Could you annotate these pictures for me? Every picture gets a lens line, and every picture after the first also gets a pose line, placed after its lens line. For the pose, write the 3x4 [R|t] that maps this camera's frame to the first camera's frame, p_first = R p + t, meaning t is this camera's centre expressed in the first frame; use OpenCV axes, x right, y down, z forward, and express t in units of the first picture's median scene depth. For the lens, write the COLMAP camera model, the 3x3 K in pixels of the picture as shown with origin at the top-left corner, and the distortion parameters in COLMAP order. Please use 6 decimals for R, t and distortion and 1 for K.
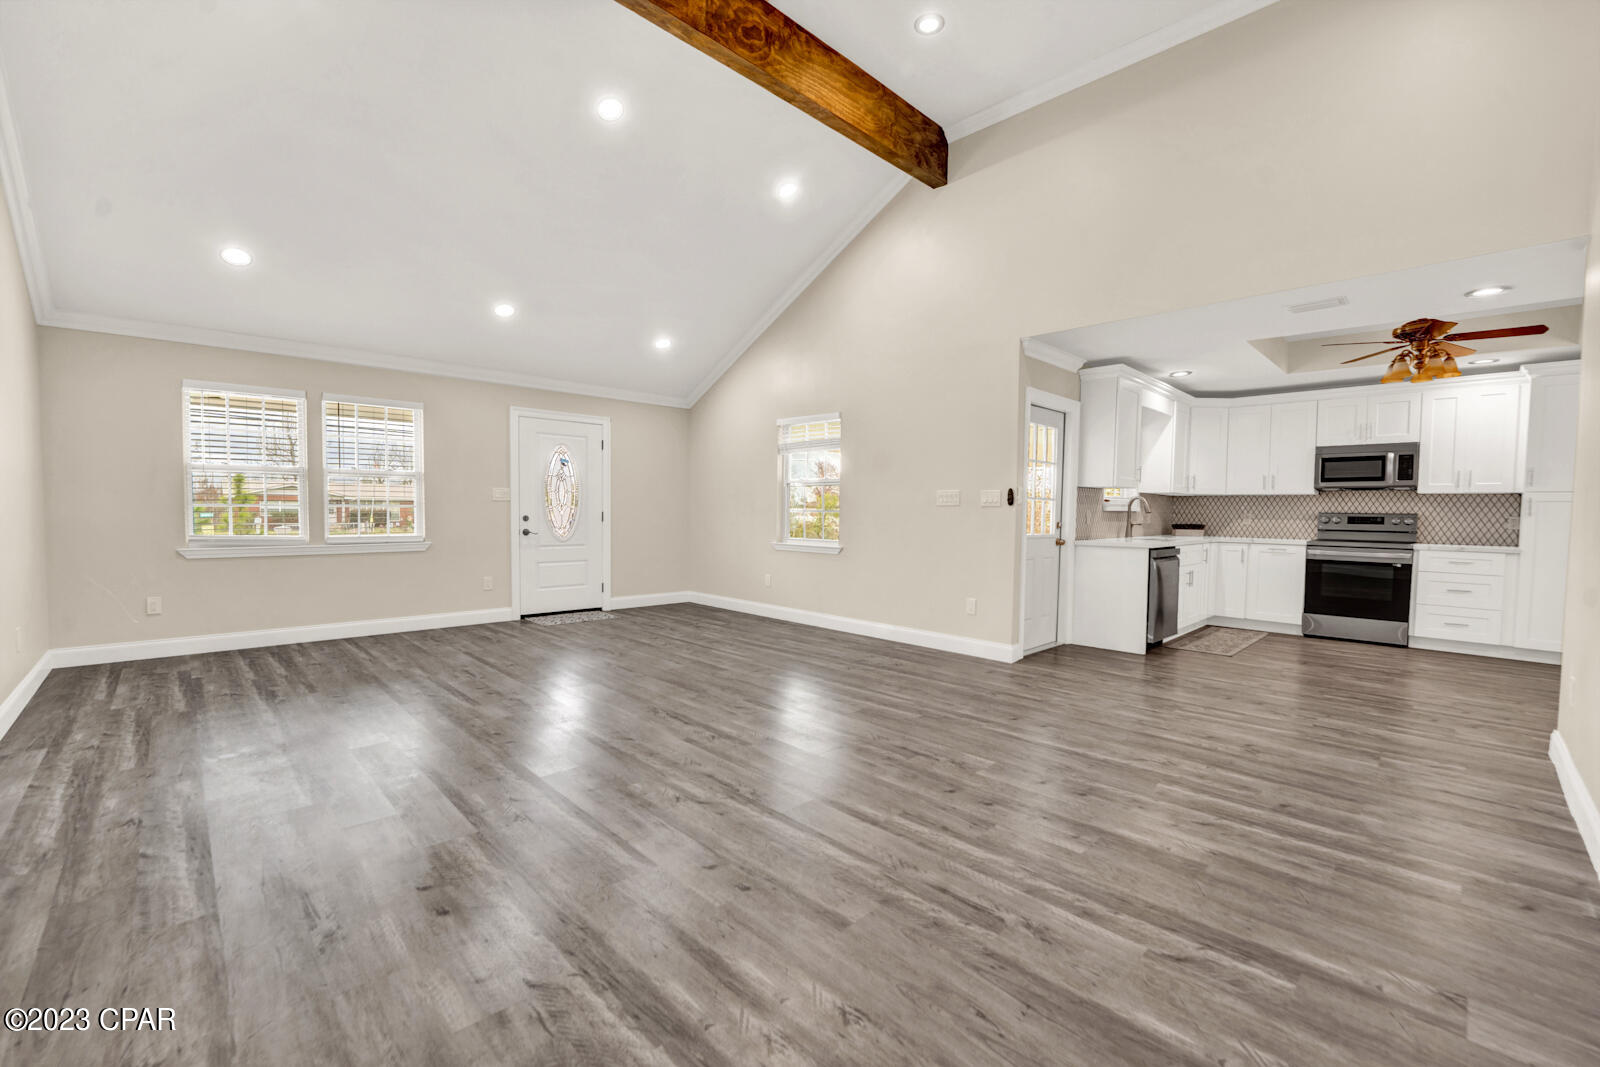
lens RADIAL K [[664.6, 0, 790.0], [0, 664.6, 542.0], [0, 0, 1]] dist [-0.027509, 0.003790]
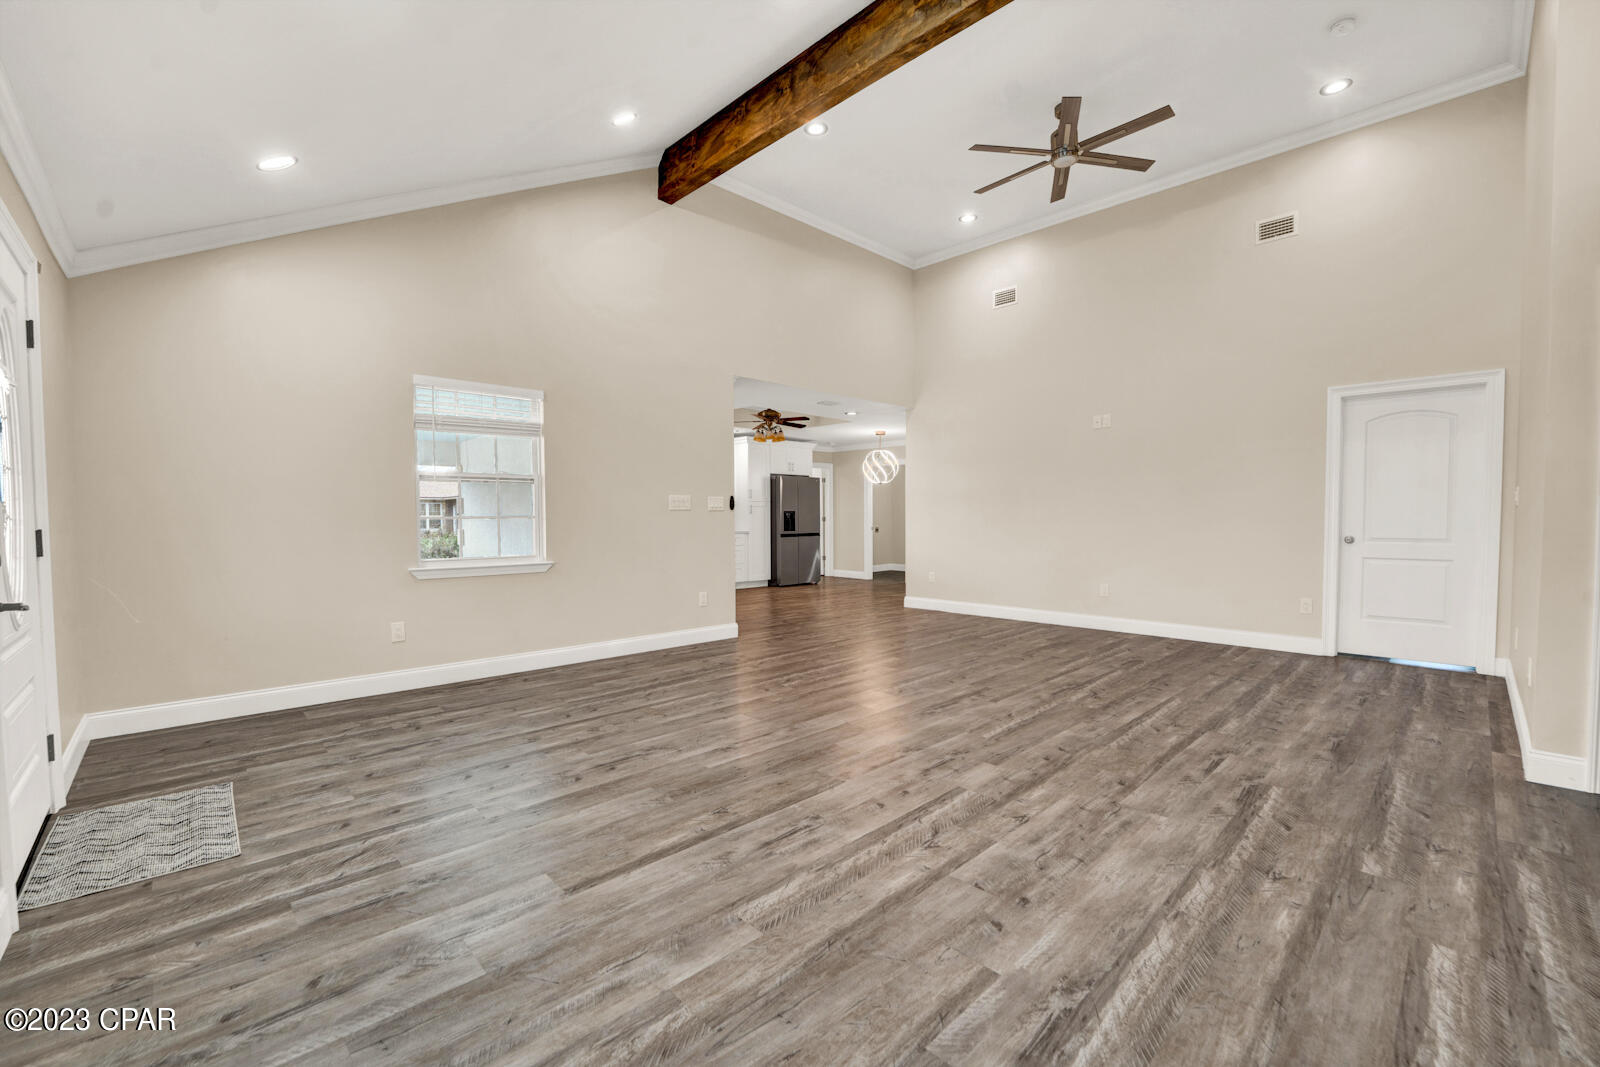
lens RADIAL K [[664.6, 0, 796.9], [0, 664.6, 534.3], [0, 0, 1]] dist [-0.027509, 0.003790]
pose [[-0.005904, -0.038540, 0.999240, -1.191352], [0.050873, 0.997952, 0.038791, -0.068074], [-0.998688, 0.051063, -0.003932, 1.175525]]
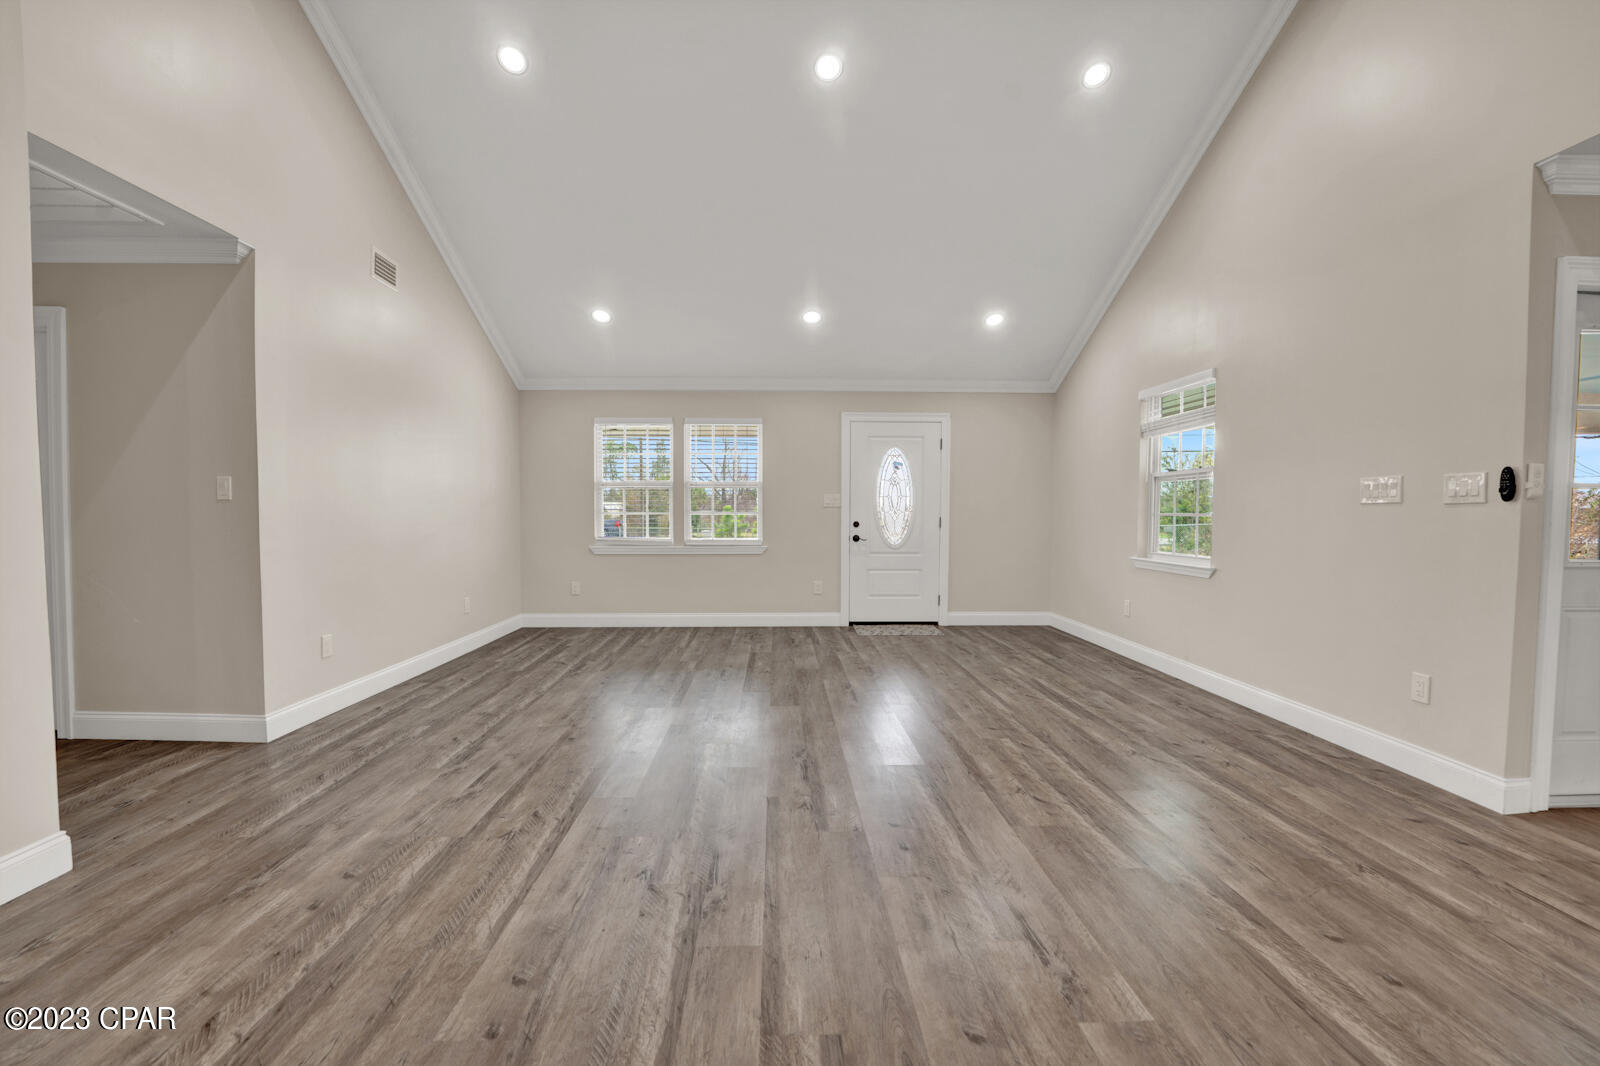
lens RADIAL K [[664.6, 0, 790.2], [0, 664.6, 536.0], [0, 0, 1]] dist [-0.027509, 0.003790]
pose [[0.740546, 0.014288, -0.671853, 0.344235], [-0.025867, 0.999639, -0.007252, -0.014687], [0.671507, 0.022749, 0.740649, 0.357136]]
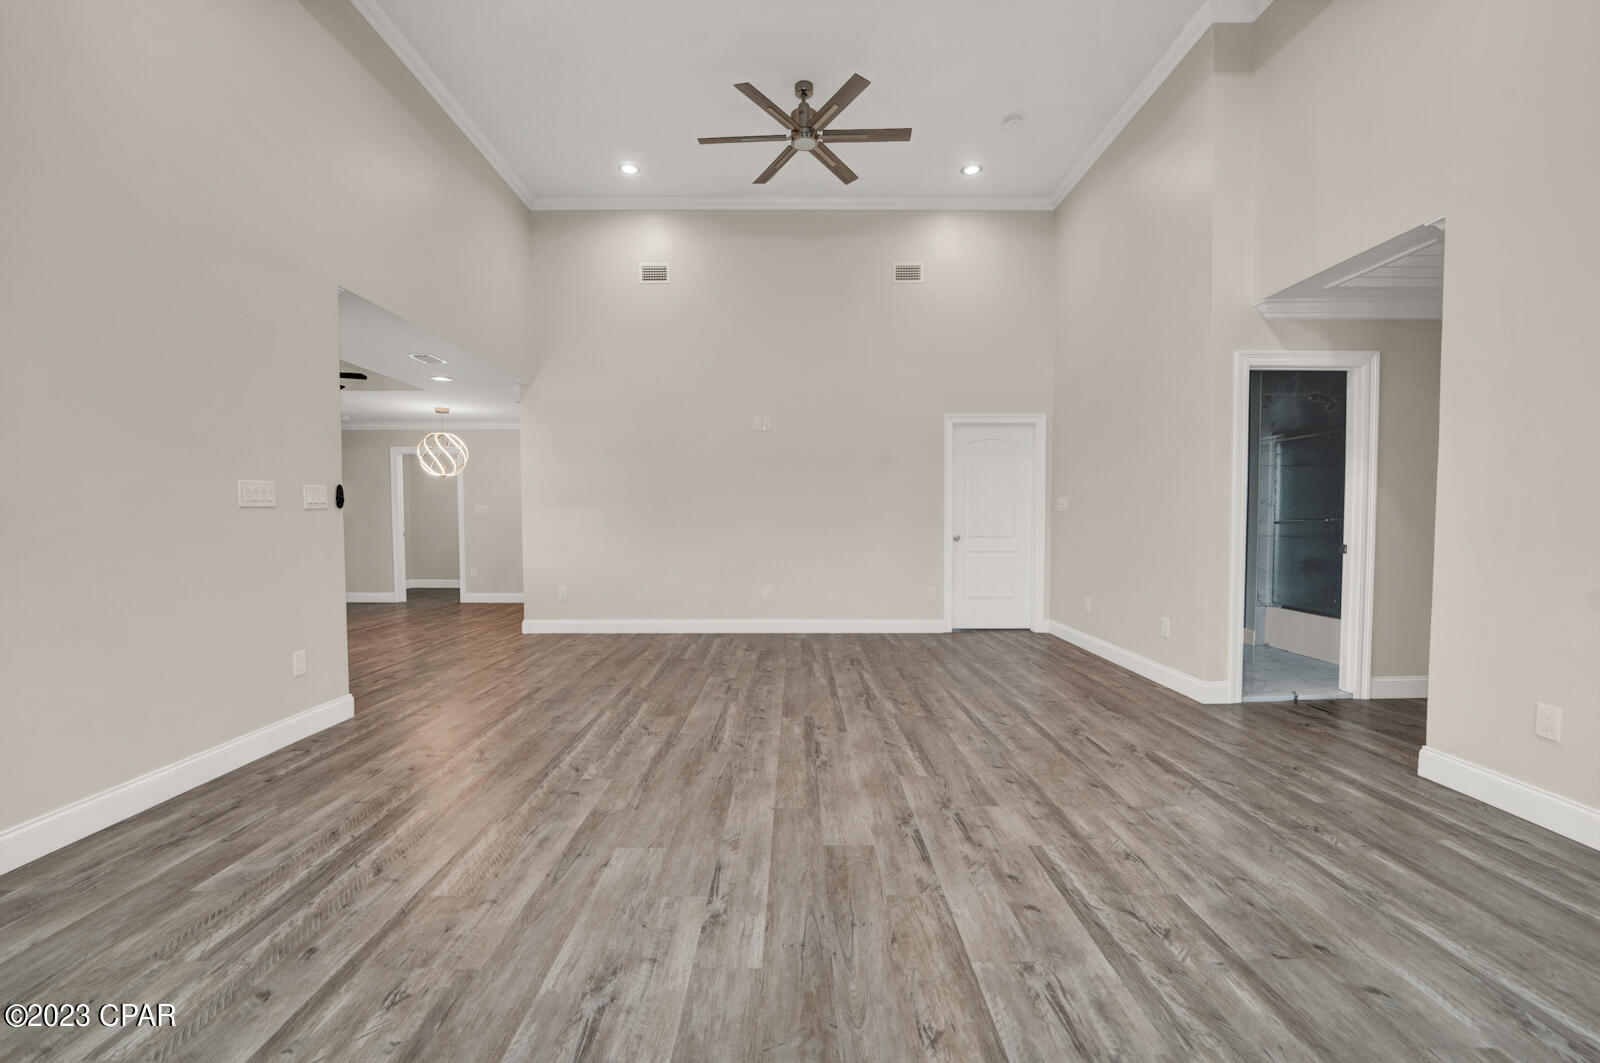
lens RADIAL K [[668.5, 0, 798.8], [0, 668.5, 541.1], [0, 0, 1]] dist [-0.025030, 0.002417]
pose [[-0.728355, -0.034821, 0.684314, -0.724705], [0.025366, 0.996653, 0.077712, -0.083237], [-0.684730, 0.073960, -0.725034, 1.573618]]
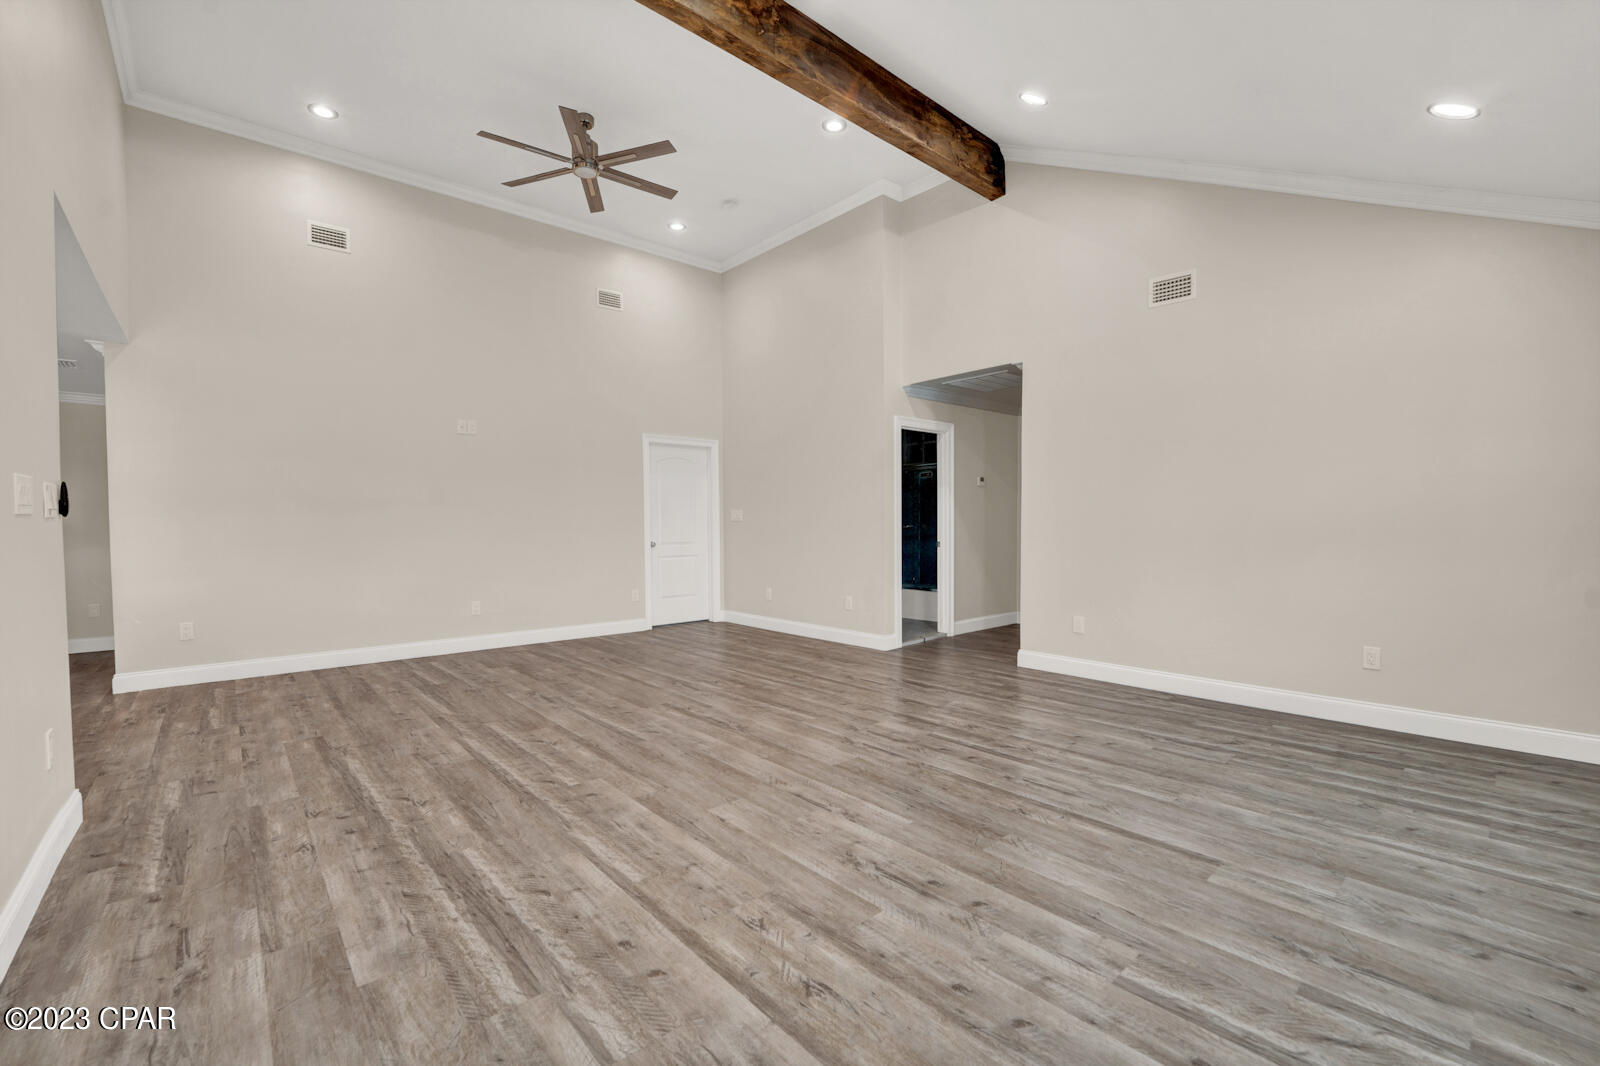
lens RADIAL K [[664.6, 0, 795.5], [0, 664.6, 538.2], [0, 0, 1]] dist [-0.027509, 0.003790]
pose [[-0.999249, -0.006051, 0.038272, -0.318173], [-0.003430, 0.997667, 0.068182, -0.097926], [-0.038596, 0.068000, -0.996939, 1.945670]]
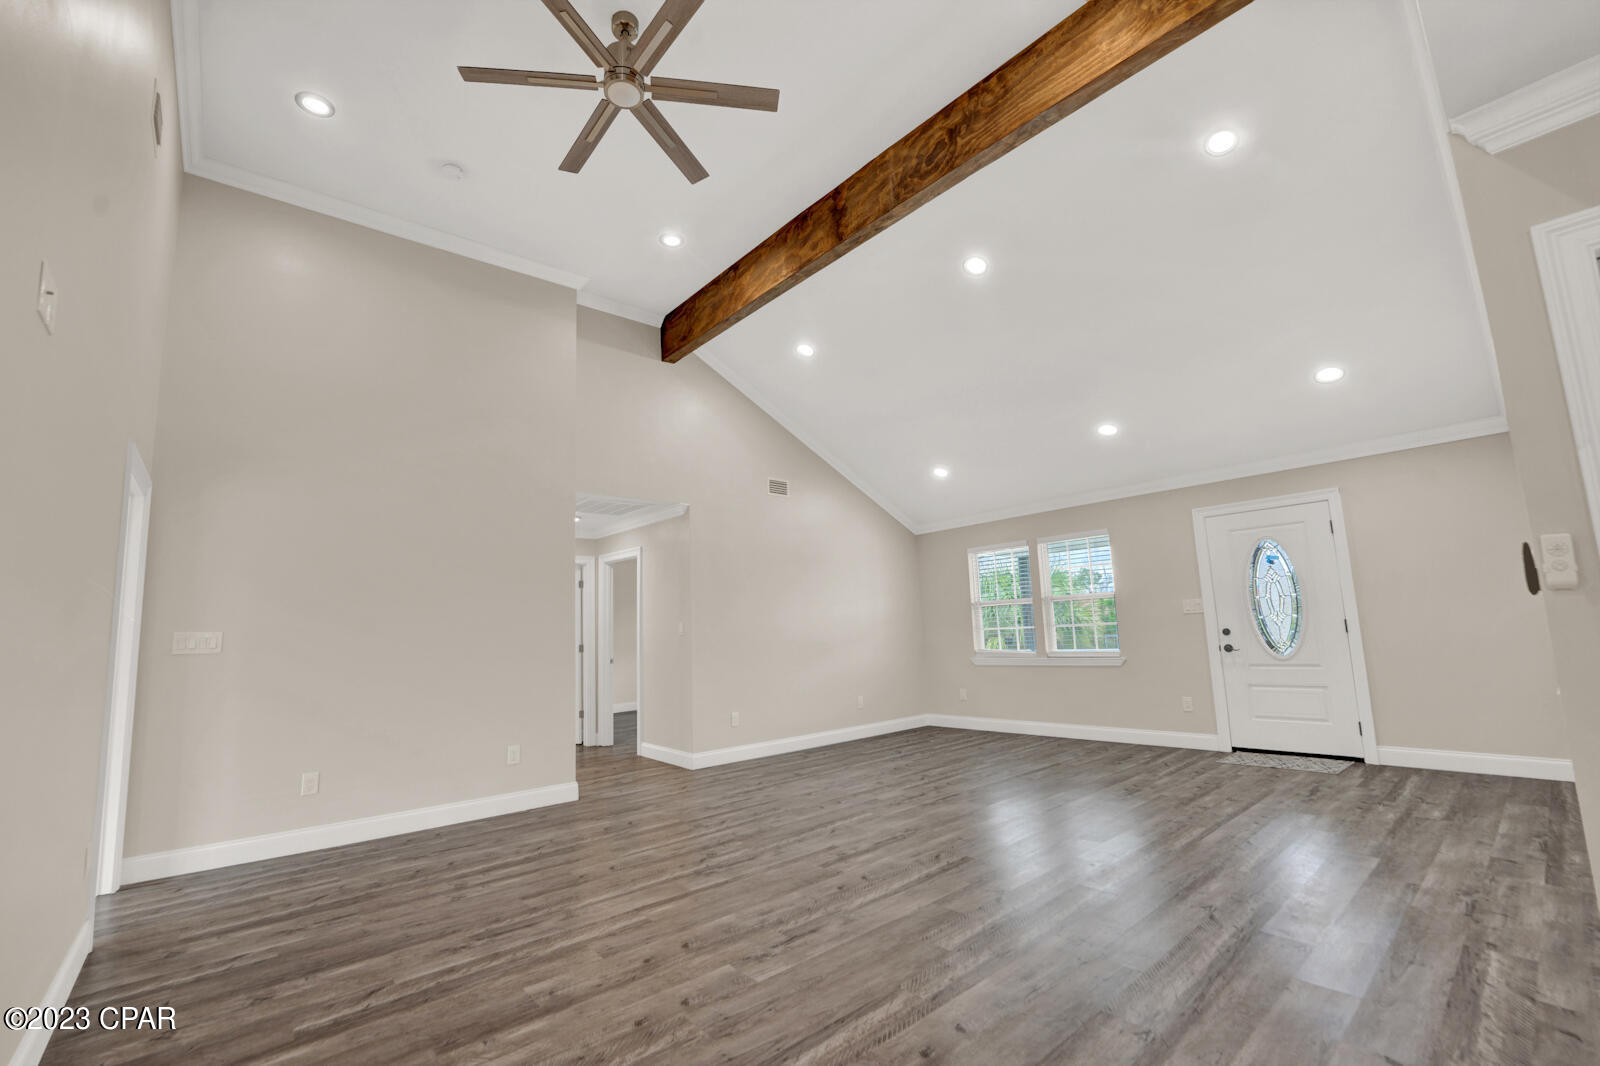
lens RADIAL K [[670.0, 0, 788.1], [0, 670.0, 539.0], [0, 0, 1]] dist [-0.028332, 0.004839]
pose [[-0.061860, -0.147909, -0.987064, 0.896611], [-0.007972, 0.989000, -0.147700, -0.041947], [0.998053, -0.001268, -0.062359, 0.862072]]
